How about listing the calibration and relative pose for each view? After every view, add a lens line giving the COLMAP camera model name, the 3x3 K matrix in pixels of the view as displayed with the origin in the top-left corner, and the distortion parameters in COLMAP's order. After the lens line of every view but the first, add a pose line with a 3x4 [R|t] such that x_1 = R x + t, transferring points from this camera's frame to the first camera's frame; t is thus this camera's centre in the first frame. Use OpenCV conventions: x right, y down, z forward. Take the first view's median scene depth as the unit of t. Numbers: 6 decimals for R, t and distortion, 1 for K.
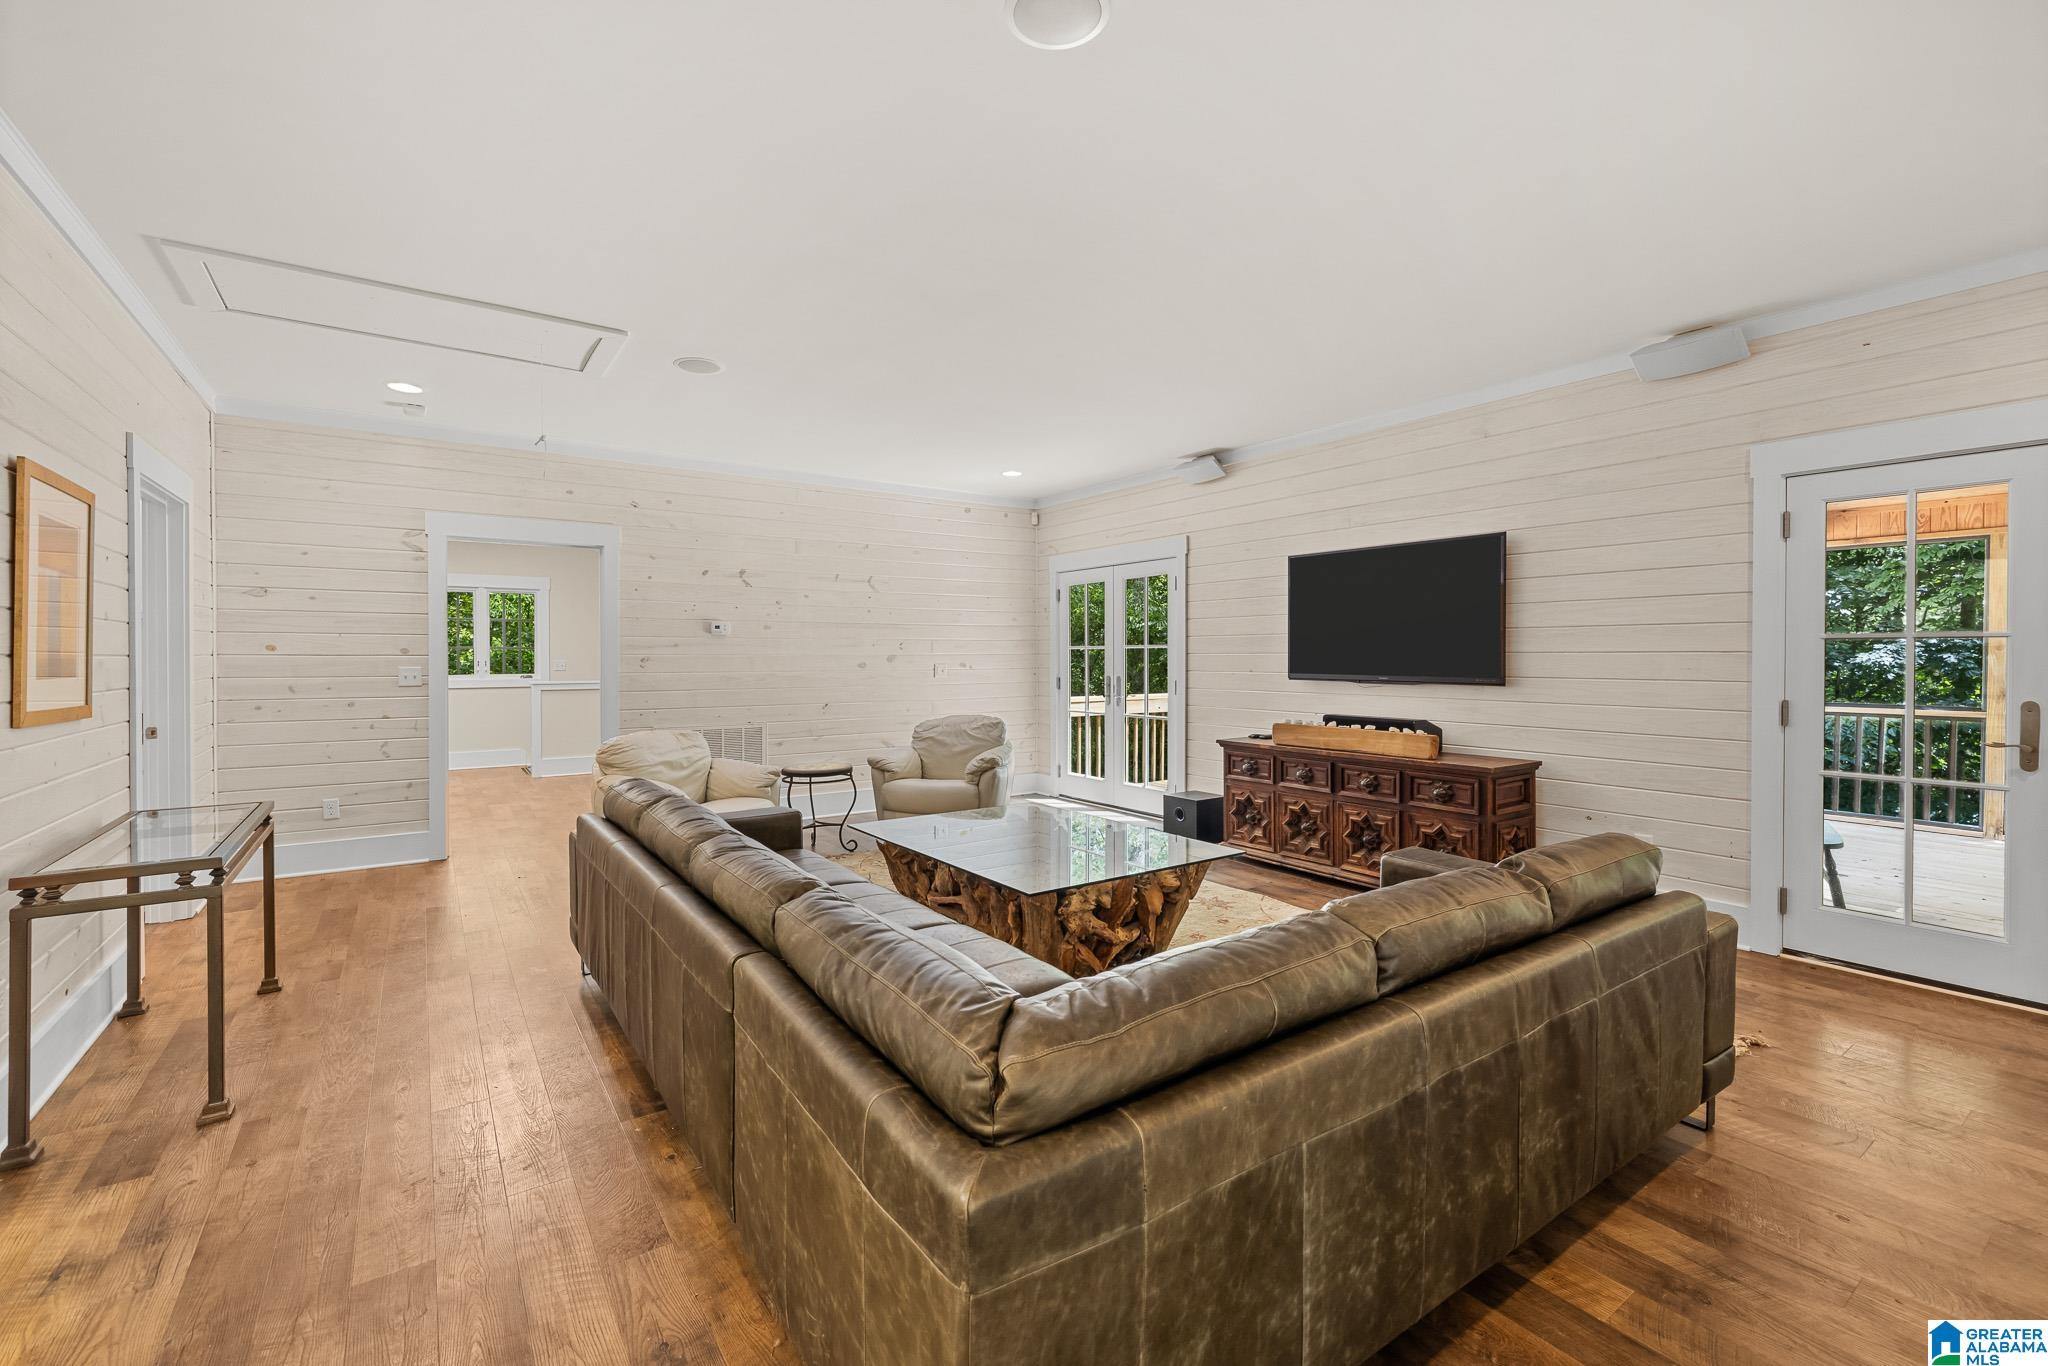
lens RADIAL K [[871.4, 0, 1024.8], [0, 871.4, 664.7], [0, 0, 1]] dist [-0.000528, -0.000162]
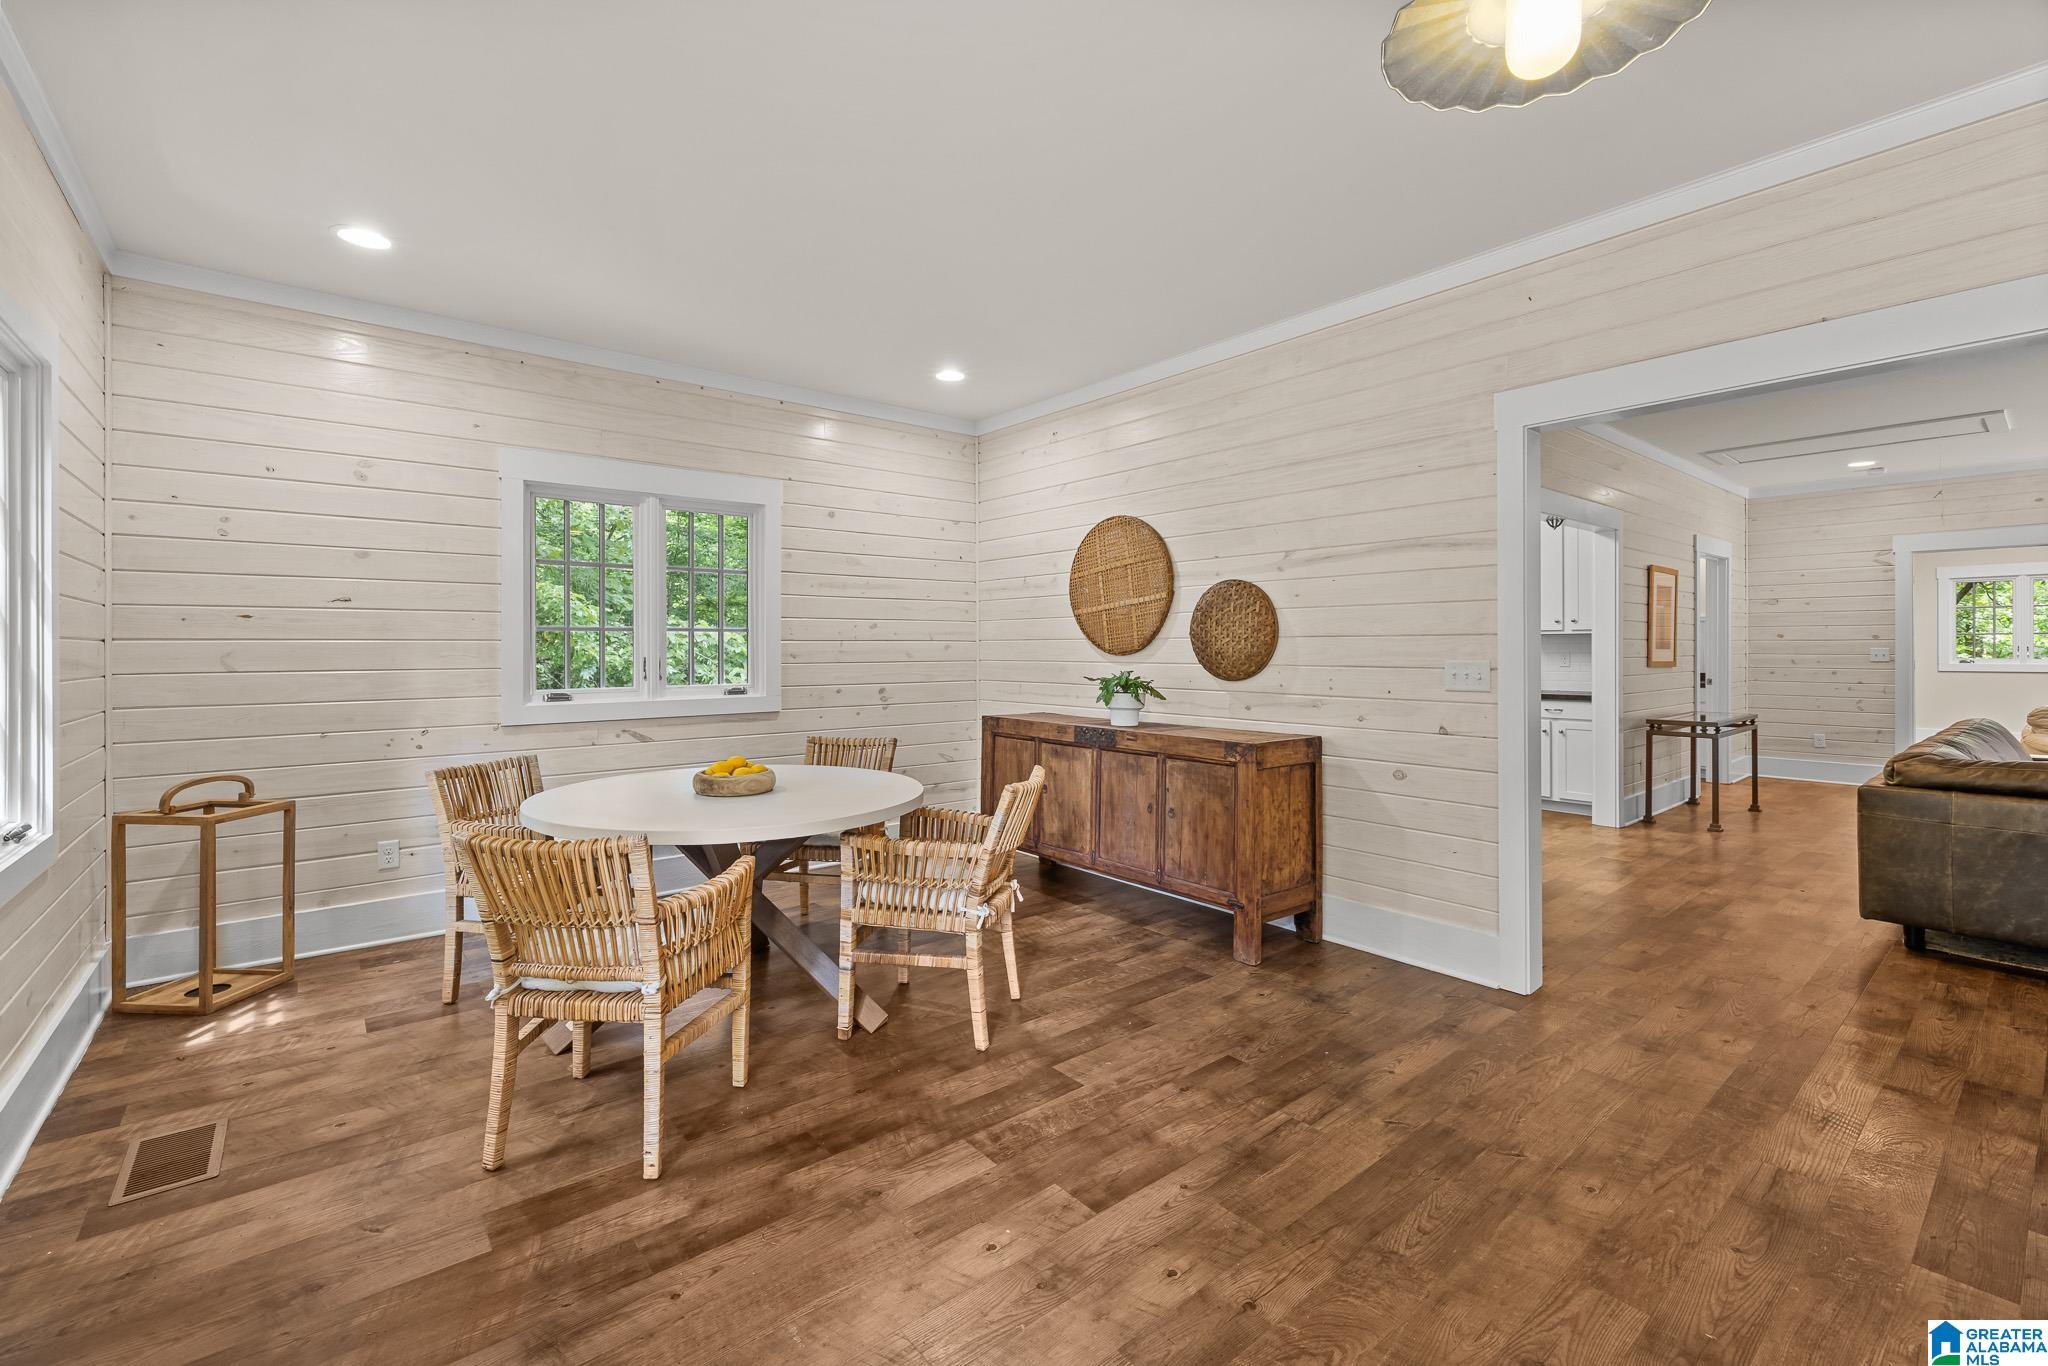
lens RADIAL K [[872.0, 0, 1007.8], [0, 872.0, 648.6], [0, 0, 1]] dist [0.002839, 0.000532]
pose [[0.071097, 0.000658, -0.997469, 0.672356], [-0.008835, 0.999961, 0.000030, 0.017305], [0.997430, 0.008810, 0.071100, -0.564341]]
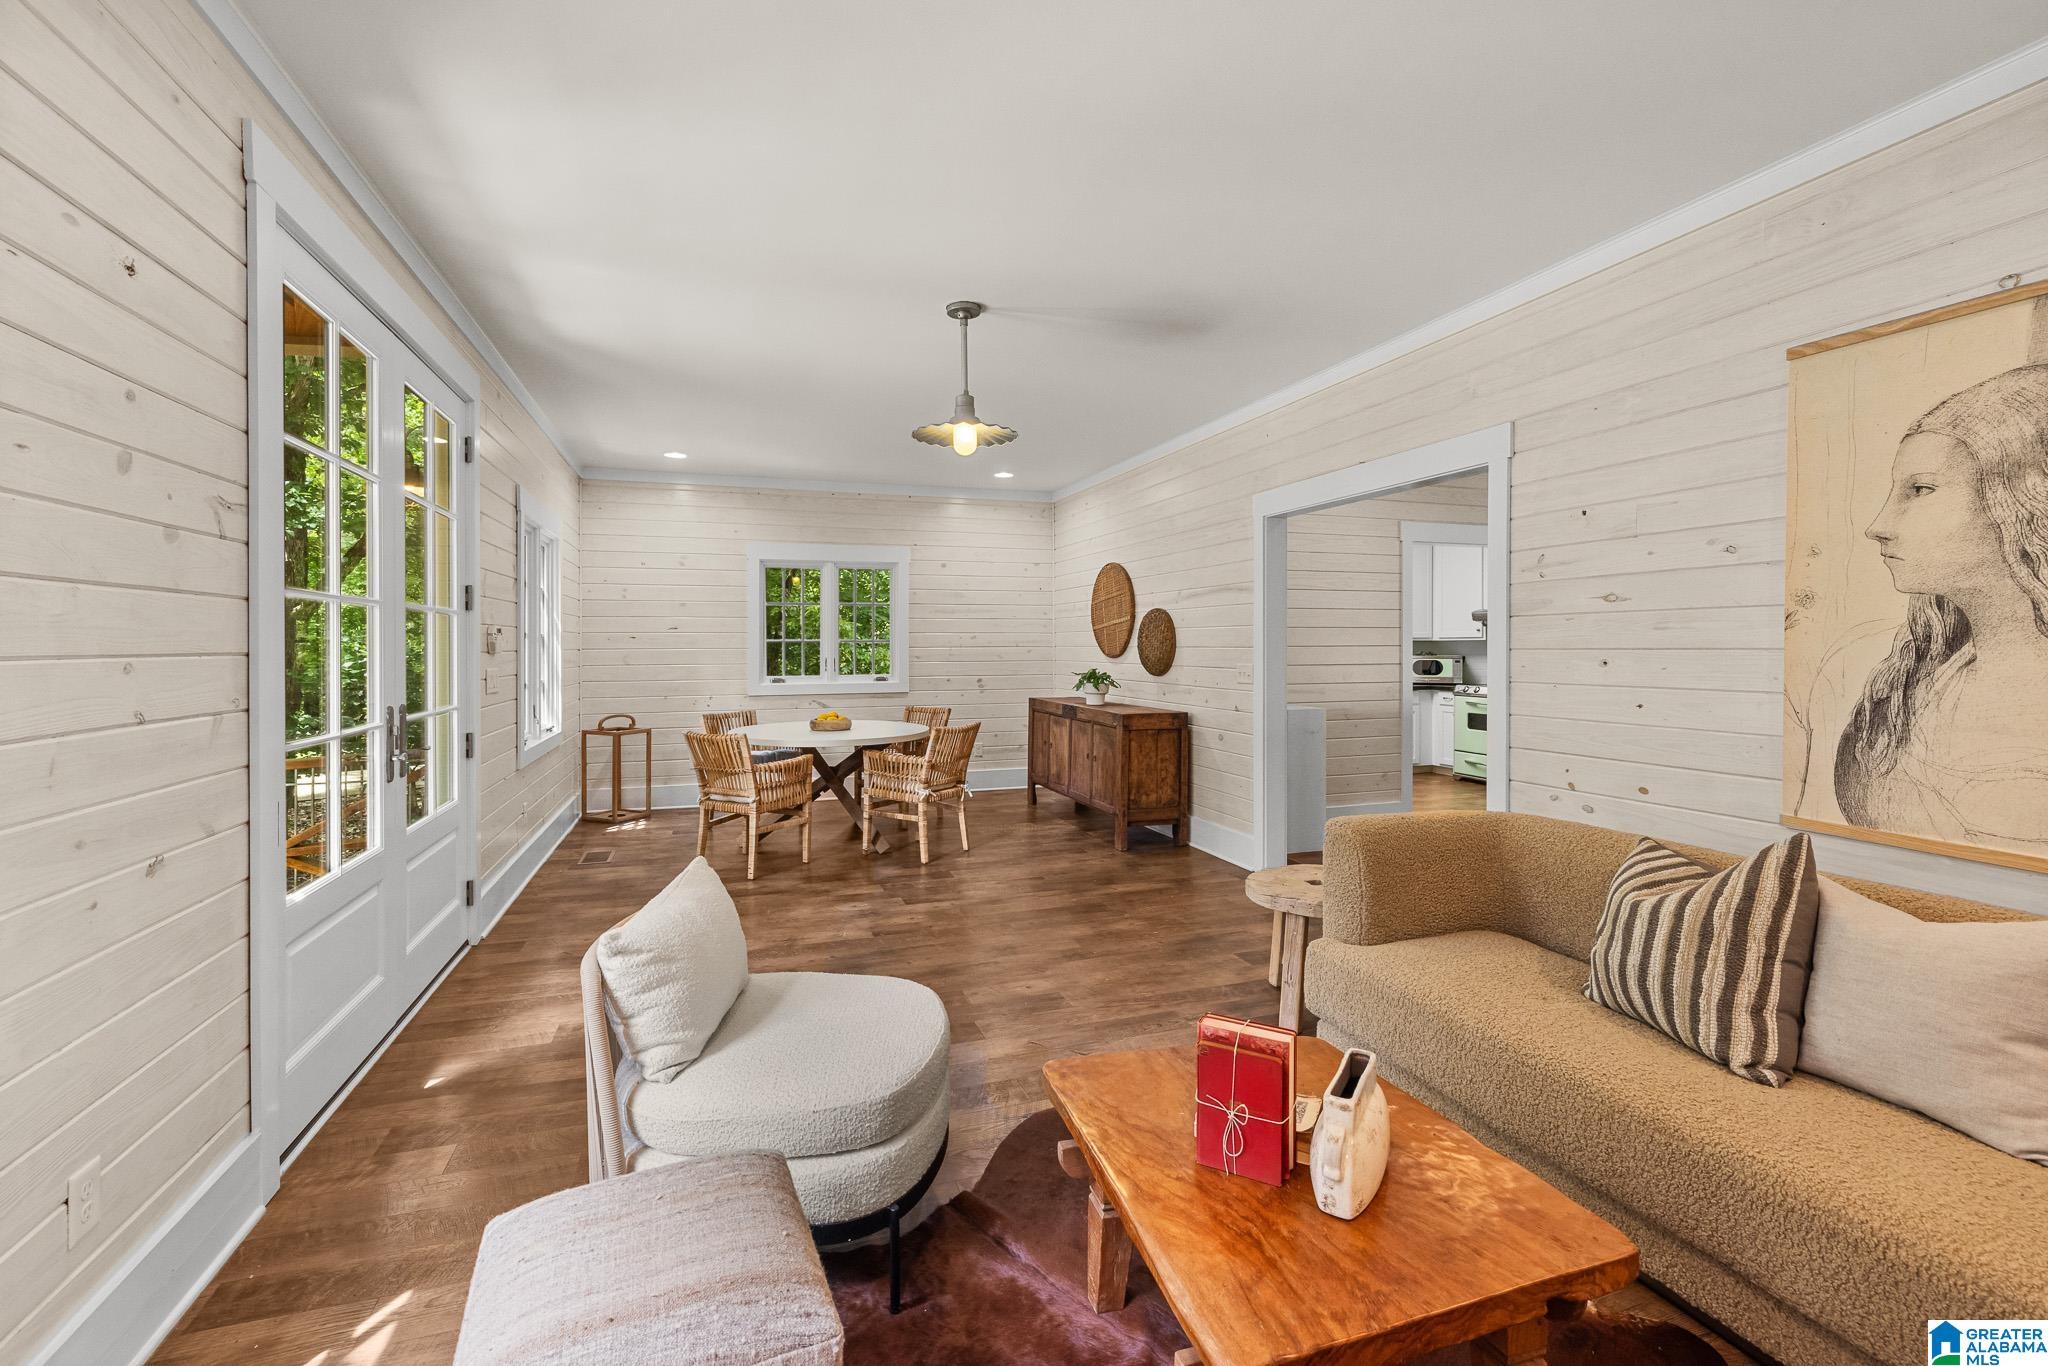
lens RADIAL K [[872.0, 0, 1007.8], [0, 872.0, 648.6], [0, 0, 1]] dist [0.002839, 0.000532]
pose [[-0.281998, 0.005089, -0.959401, 1.111439], [-0.008200, 0.999937, 0.007714, -0.000718], [0.959380, 0.010043, -0.281939, -0.145977]]
